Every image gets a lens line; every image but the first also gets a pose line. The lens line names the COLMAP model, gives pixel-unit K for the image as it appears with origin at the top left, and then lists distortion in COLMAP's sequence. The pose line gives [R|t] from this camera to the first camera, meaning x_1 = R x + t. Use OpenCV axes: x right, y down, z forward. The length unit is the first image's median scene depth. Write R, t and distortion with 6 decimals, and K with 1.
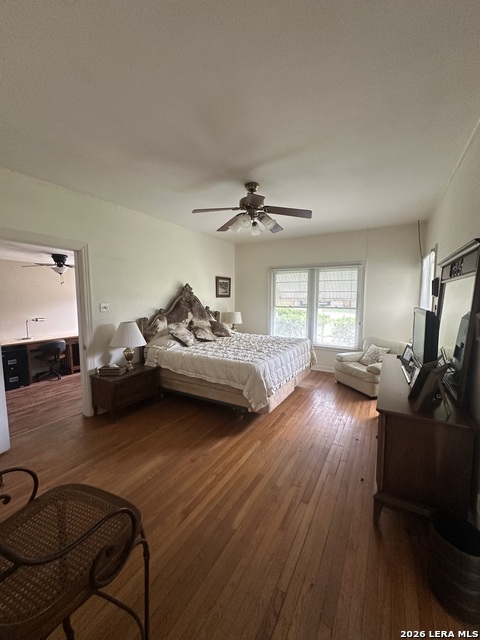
lens RADIAL K [[255.2, 0, 238.4], [0, 255.2, 319.0], [0, 0, 1]] dist [0.002894, 0.000104]
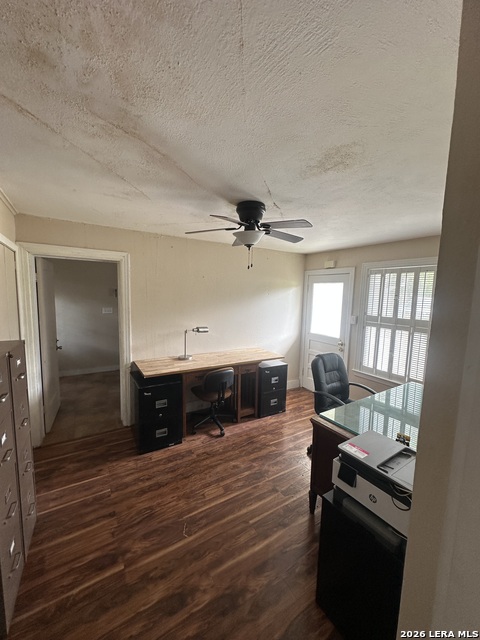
lens RADIAL K [[255.2, 0, 241.3], [0, 255.2, 320.9], [0, 0, 1]] dist [0.002894, 0.000104]
pose [[0.886880, 0.073634, -0.456093, -0.412365], [-0.068346, 0.997266, 0.028103, -0.043678], [0.456916, 0.006248, 0.889488, 0.494813]]
